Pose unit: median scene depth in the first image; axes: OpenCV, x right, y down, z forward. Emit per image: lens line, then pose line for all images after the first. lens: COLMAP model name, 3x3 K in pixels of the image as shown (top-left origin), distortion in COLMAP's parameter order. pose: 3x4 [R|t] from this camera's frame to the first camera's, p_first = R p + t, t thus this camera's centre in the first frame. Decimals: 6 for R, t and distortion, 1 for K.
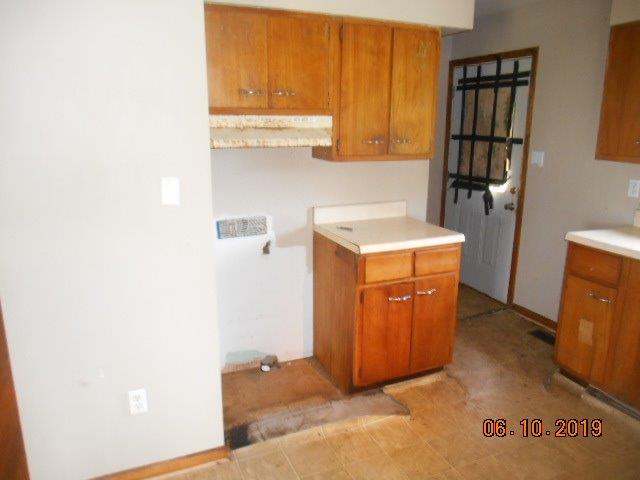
lens RADIAL K [[482.3, 0, 320.0], [0, 482.3, 240.0], [0, 0, 1]] dist [-0.039559, 0.010129]
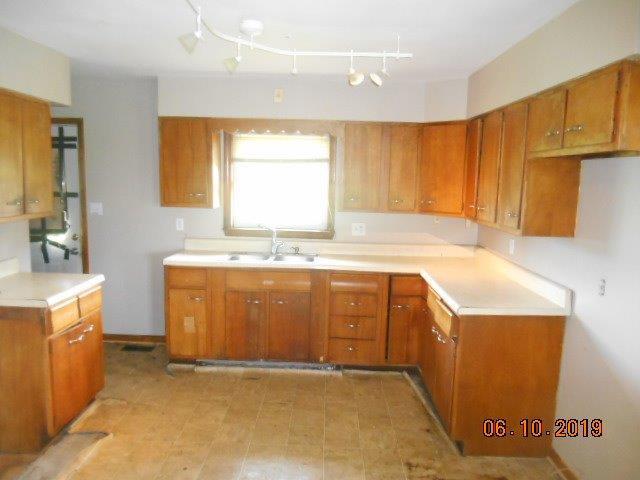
lens RADIAL K [[482.3, 0, 320.0], [0, 482.3, 240.0], [0, 0, 1]] dist [-0.039559, 0.010129]
pose [[0.411391, -0.115078, 0.904165, -0.528266], [0.195652, 0.980023, 0.035712, -0.030799], [-0.890212, 0.162210, 0.425688, -0.012752]]
